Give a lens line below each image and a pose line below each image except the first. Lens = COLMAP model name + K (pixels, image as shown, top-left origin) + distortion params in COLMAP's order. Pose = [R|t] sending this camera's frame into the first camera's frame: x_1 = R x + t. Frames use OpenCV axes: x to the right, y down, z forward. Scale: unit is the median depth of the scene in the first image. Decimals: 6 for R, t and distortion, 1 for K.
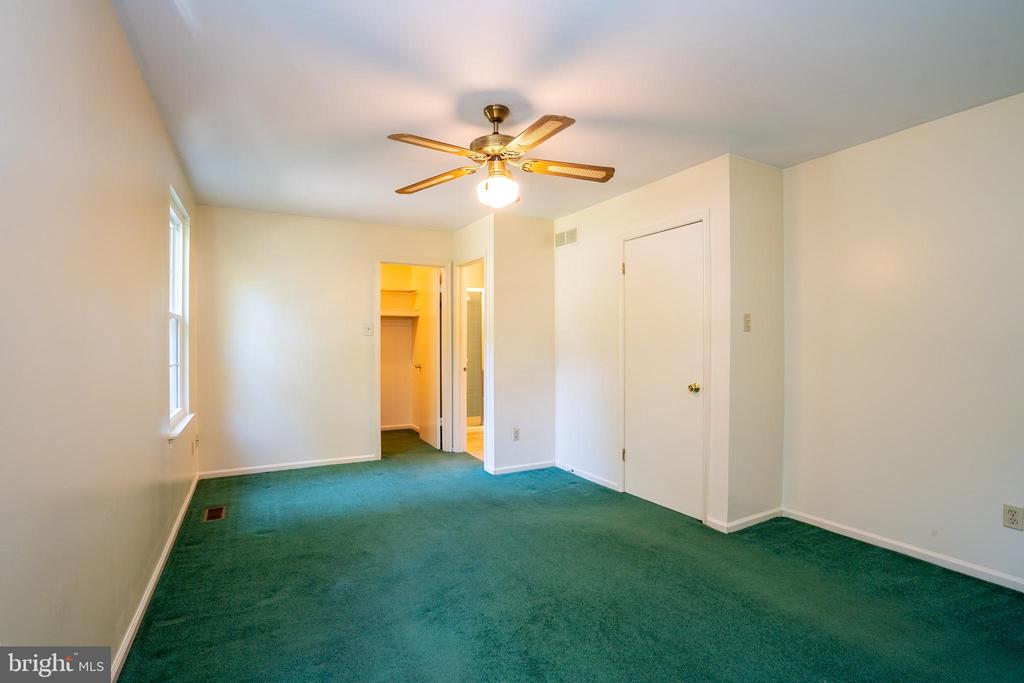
lens RADIAL K [[473.9, 0, 513.4], [0, 473.9, 341.9], [0, 0, 1]] dist [-0.036247, 0.014095]
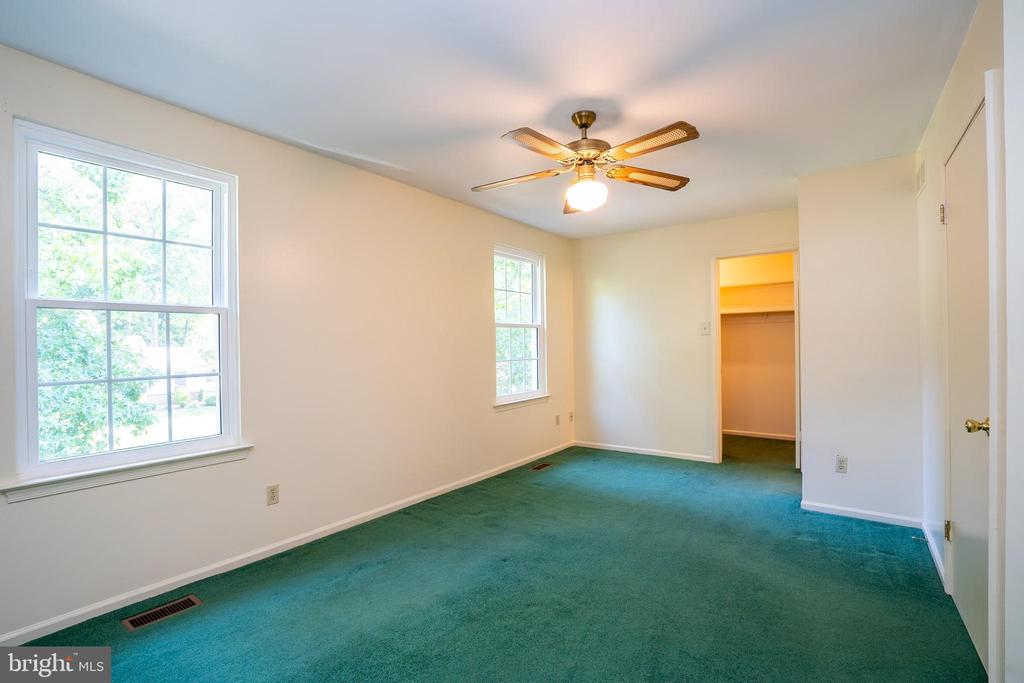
lens RADIAL K [[473.9, 0, 510.5], [0, 473.9, 342.6], [0, 0, 1]] dist [-0.036247, 0.014095]
pose [[0.435953, -0.009457, -0.899920, 0.520274], [0.013828, 0.999897, -0.003809, 0.000231], [0.899863, -0.010784, 0.436039, 0.261220]]
